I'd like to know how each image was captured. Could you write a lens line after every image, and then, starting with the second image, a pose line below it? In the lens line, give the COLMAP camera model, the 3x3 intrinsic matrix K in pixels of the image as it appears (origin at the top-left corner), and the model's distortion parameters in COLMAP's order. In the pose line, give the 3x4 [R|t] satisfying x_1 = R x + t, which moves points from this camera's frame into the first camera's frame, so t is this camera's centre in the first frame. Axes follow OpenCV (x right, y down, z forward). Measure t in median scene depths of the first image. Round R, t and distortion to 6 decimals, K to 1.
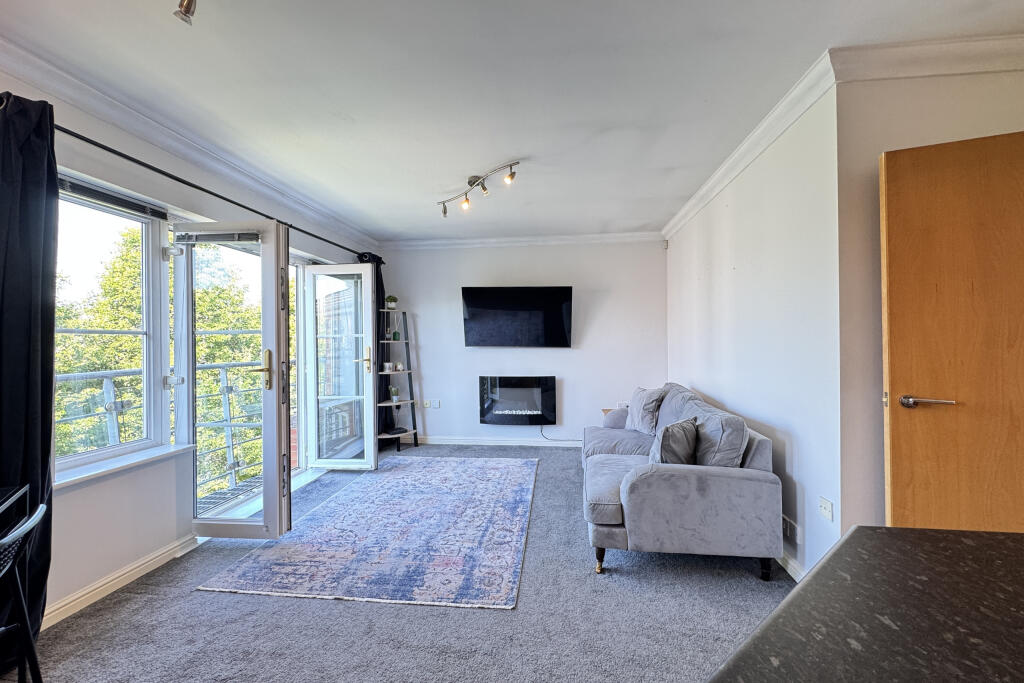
lens RADIAL K [[409.9, 0, 510.5], [0, 409.9, 340.5], [0, 0, 1]] dist [-0.000860, 0.000241]
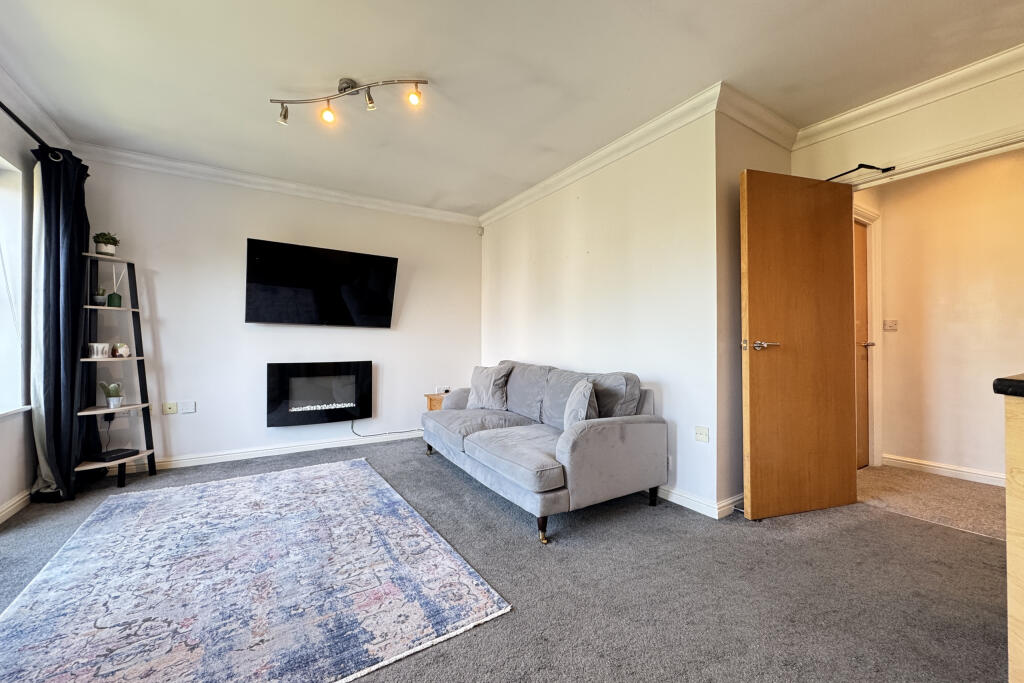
lens RADIAL K [[409.9, 0, 510.5], [0, 409.9, 340.5], [0, 0, 1]] dist [-0.000860, 0.000241]
pose [[0.773106, 0.013689, 0.634129, -0.274535], [-0.006768, 0.999888, -0.013333, 0.070271], [-0.634241, 0.006016, 0.773112, 0.196659]]
